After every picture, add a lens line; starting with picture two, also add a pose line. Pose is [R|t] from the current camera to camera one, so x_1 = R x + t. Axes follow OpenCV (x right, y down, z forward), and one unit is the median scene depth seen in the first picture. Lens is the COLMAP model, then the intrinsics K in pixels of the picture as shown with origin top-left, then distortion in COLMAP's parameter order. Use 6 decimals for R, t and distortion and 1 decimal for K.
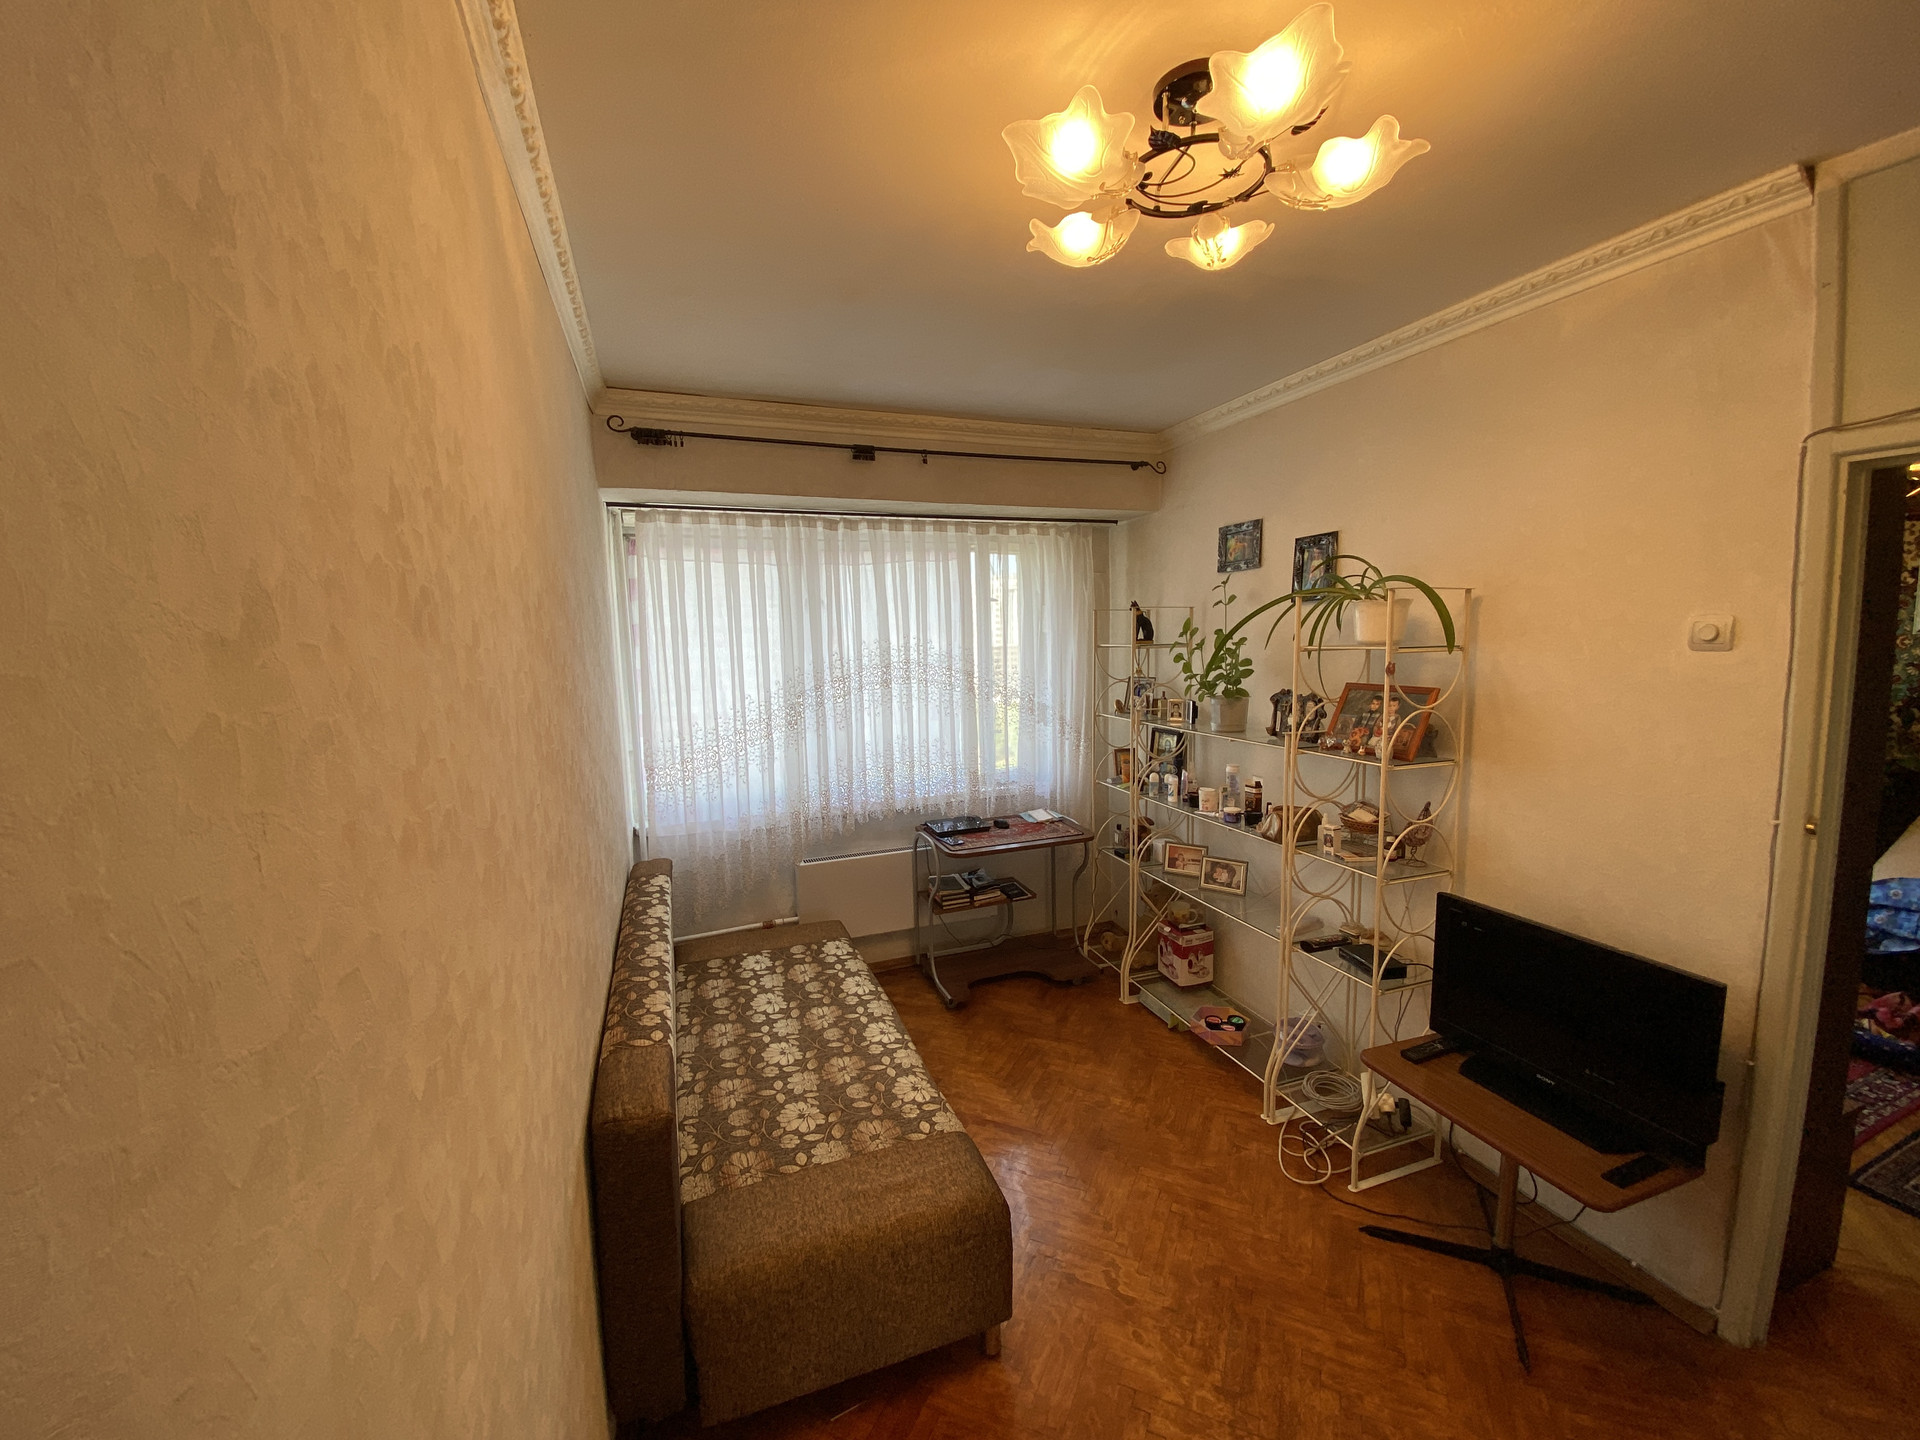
lens RADIAL K [[775.1, 0, 952.3], [0, 775.1, 718.5], [0, 0, 1]] dist [0.083609, -0.052283]
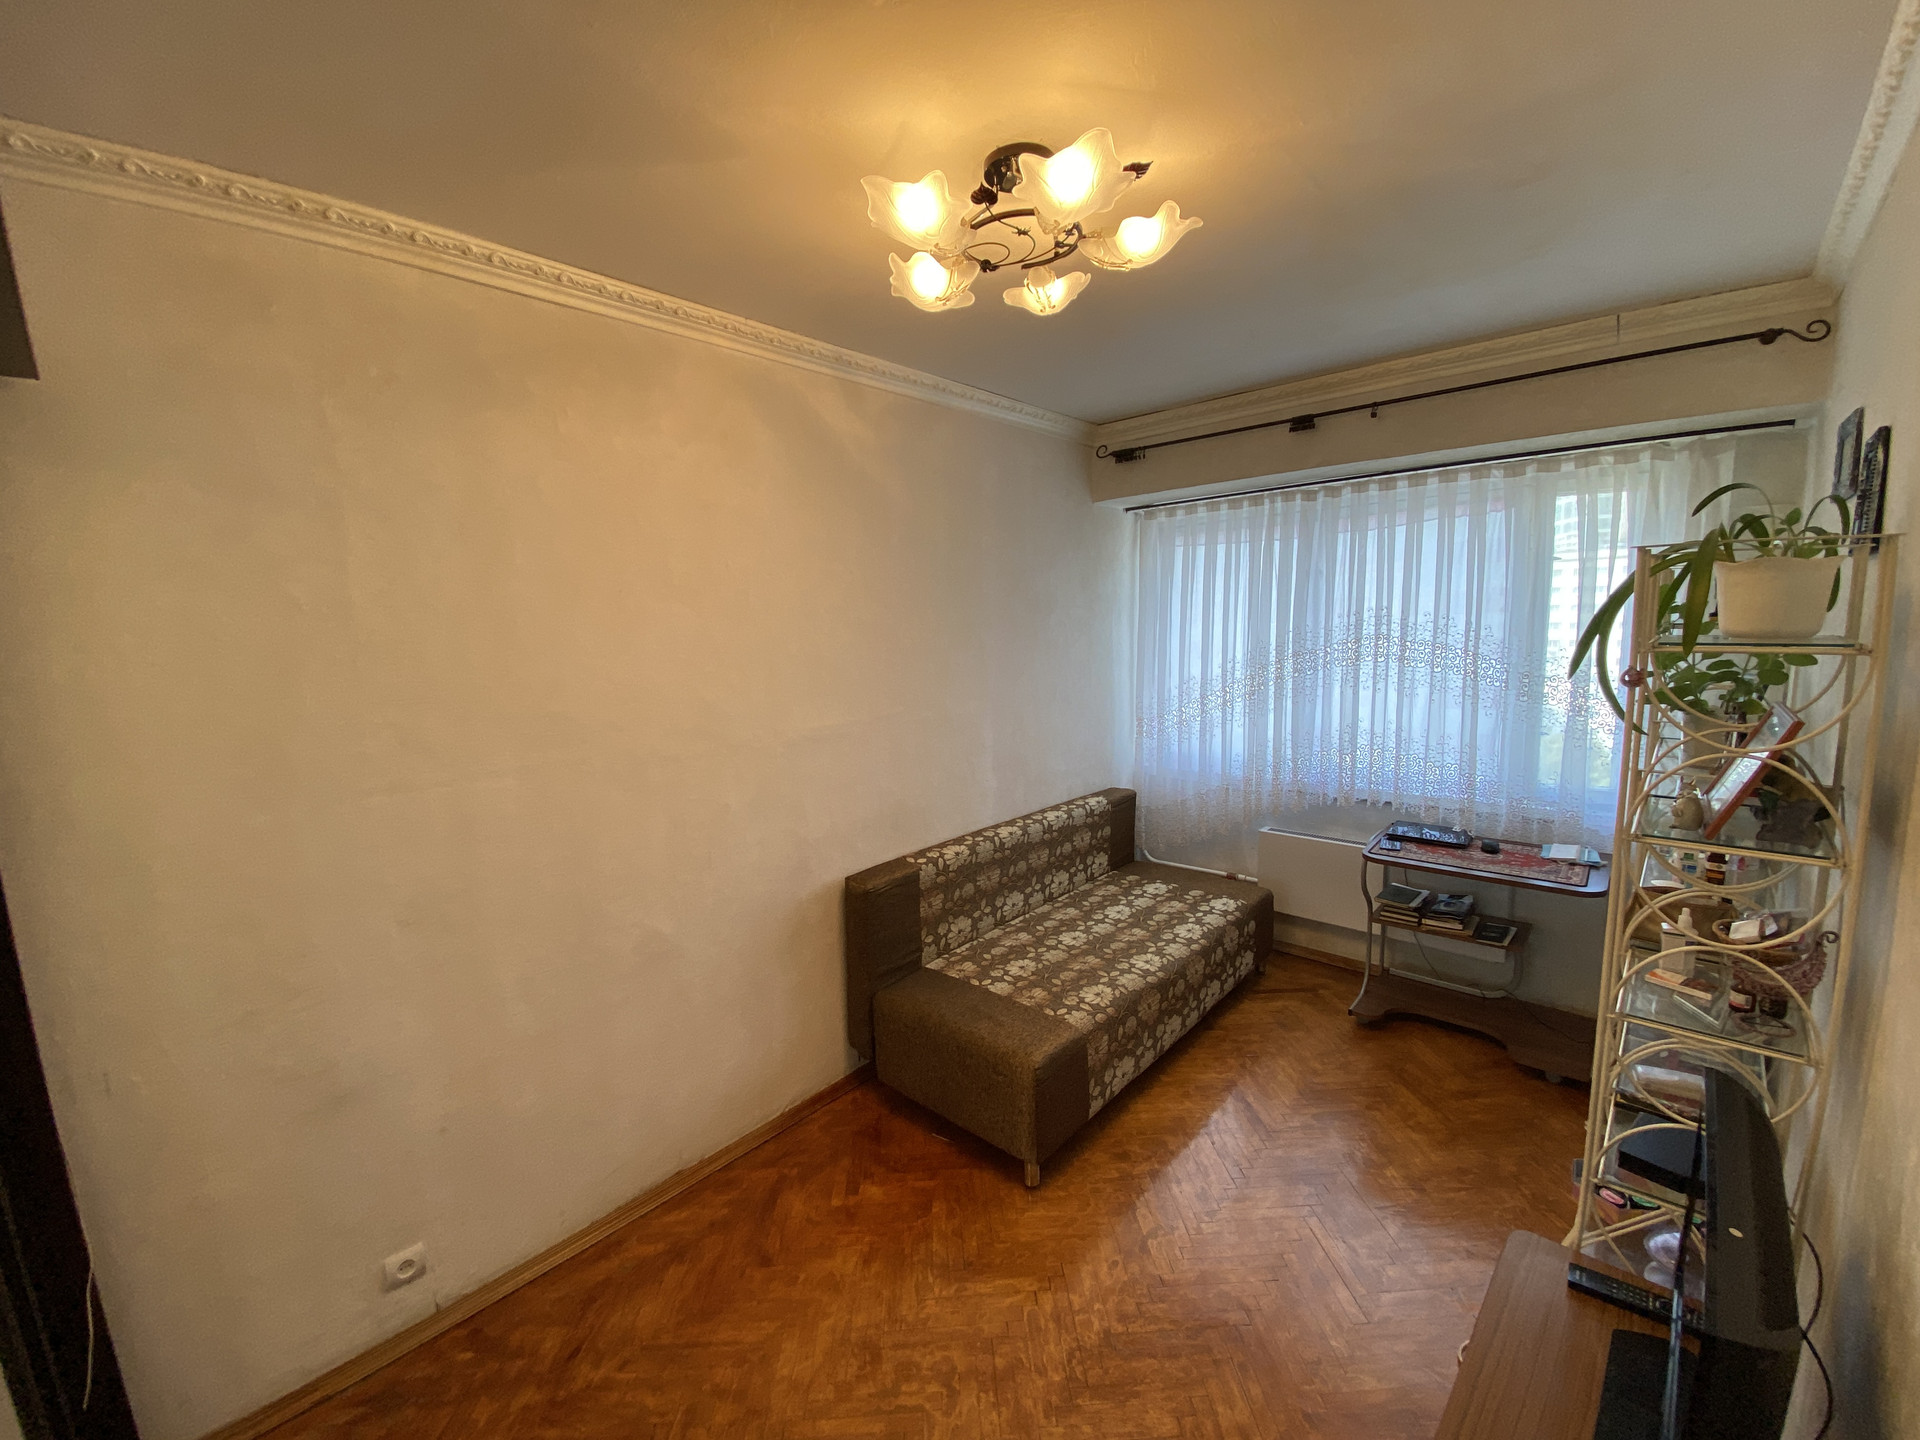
lens RADIAL K [[775.1, 0, 952.3], [0, 775.1, 718.5], [0, 0, 1]] dist [0.083609, -0.052283]
pose [[0.466972, 0.124121, -0.875518, 0.642784], [-0.078479, 0.992010, 0.098778, -0.039897], [0.880783, 0.022583, 0.472982, 0.167510]]
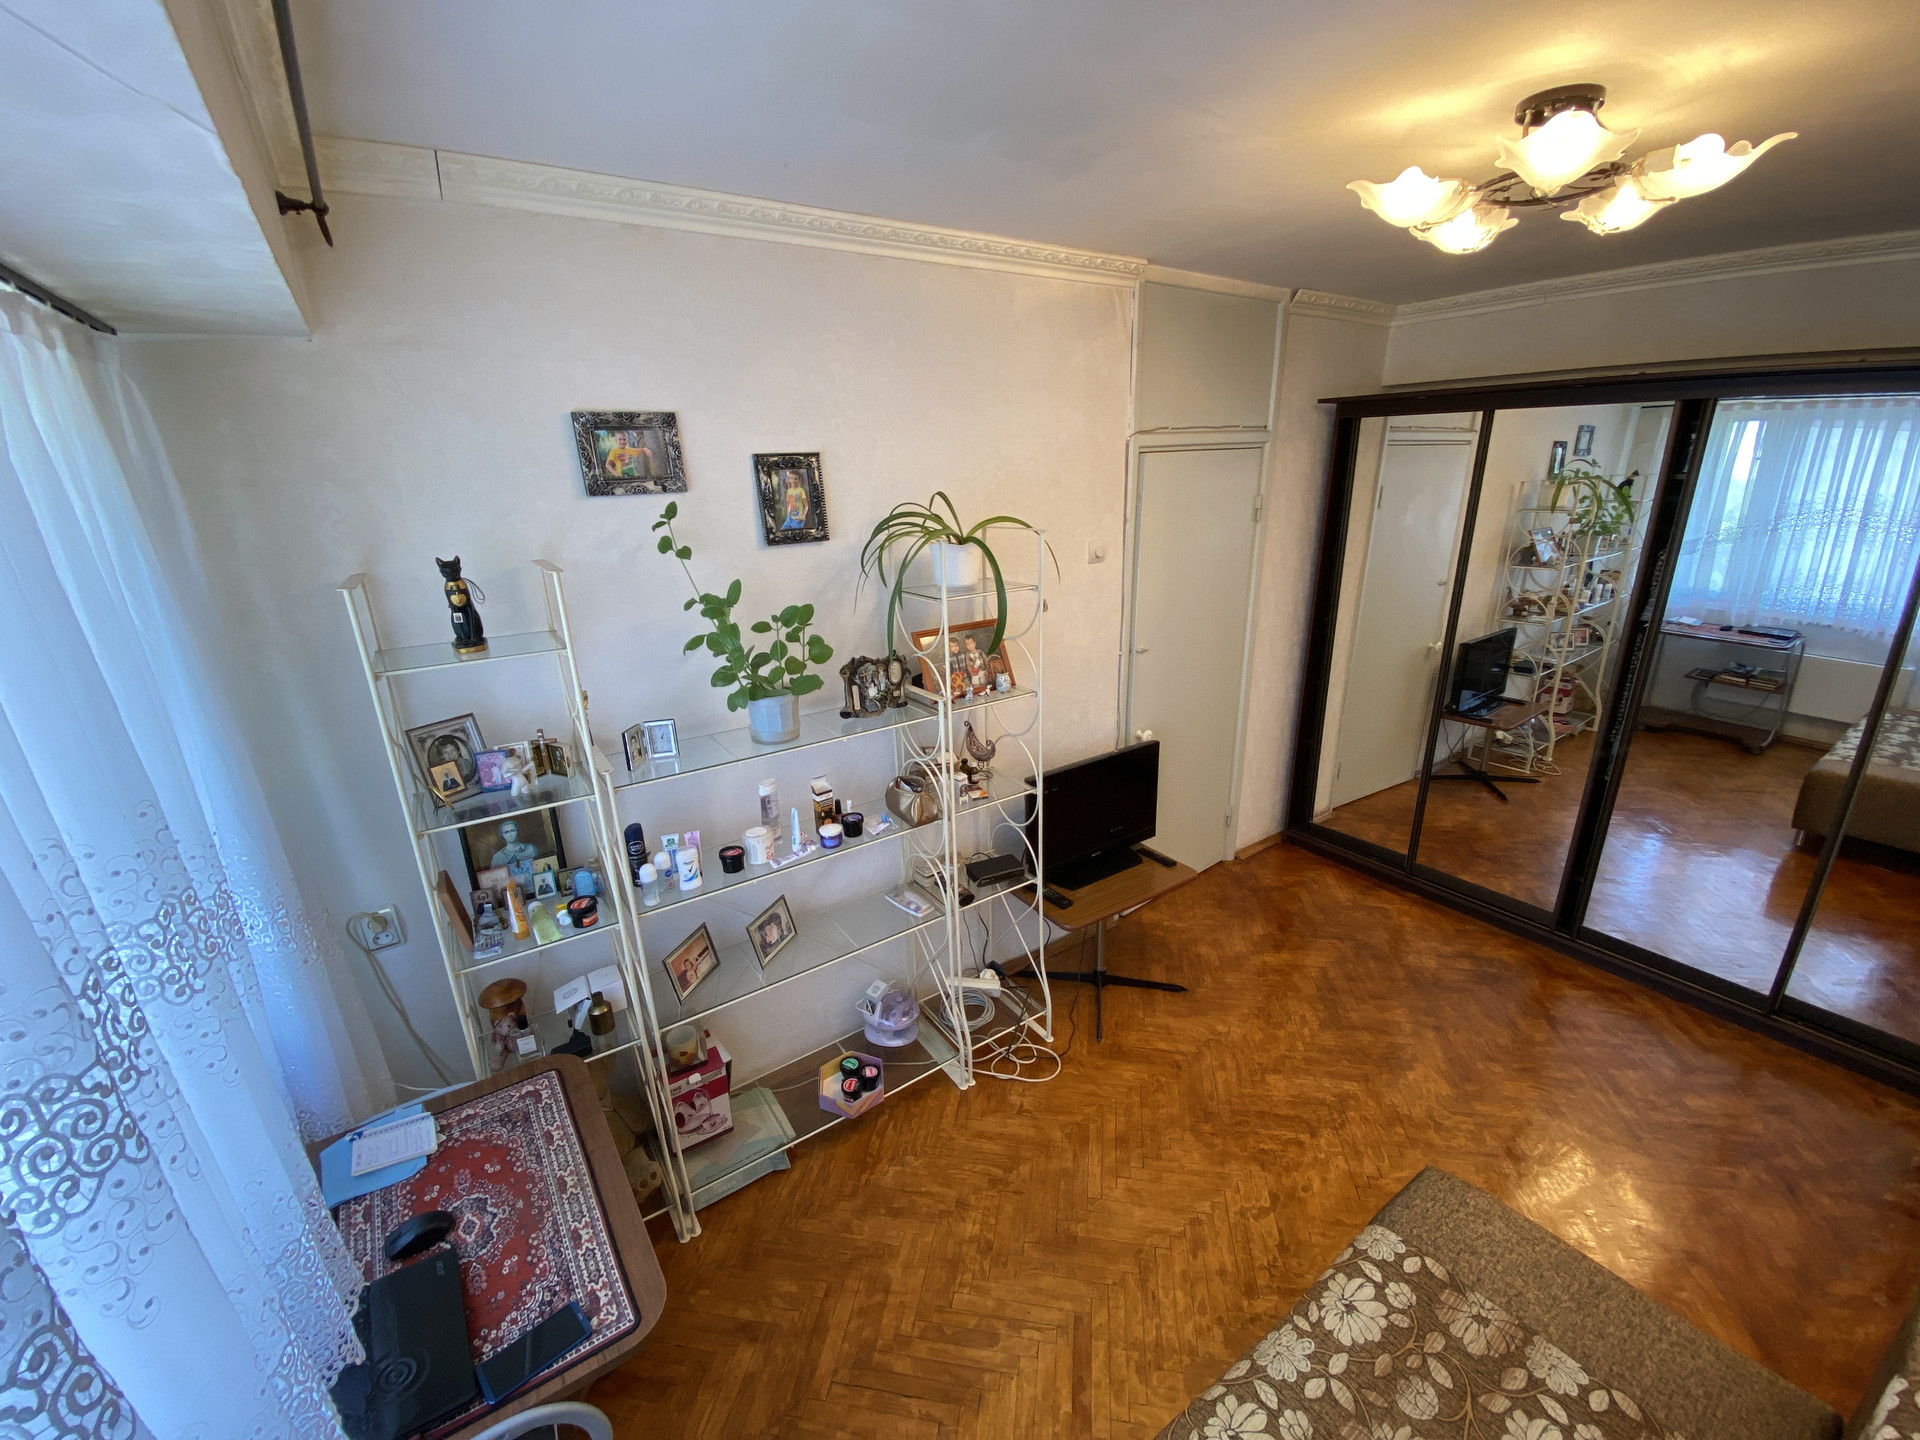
lens RADIAL K [[777.8, 0, 957.1], [0, 777.8, 723.0], [0, 0, 1]] dist [0.023563, -0.020489]
pose [[-0.264549, -0.268068, 0.926366, -0.335679], [0.138078, 0.940163, 0.311492, -0.194547], [-0.954436, 0.210316, -0.211705, 1.025004]]
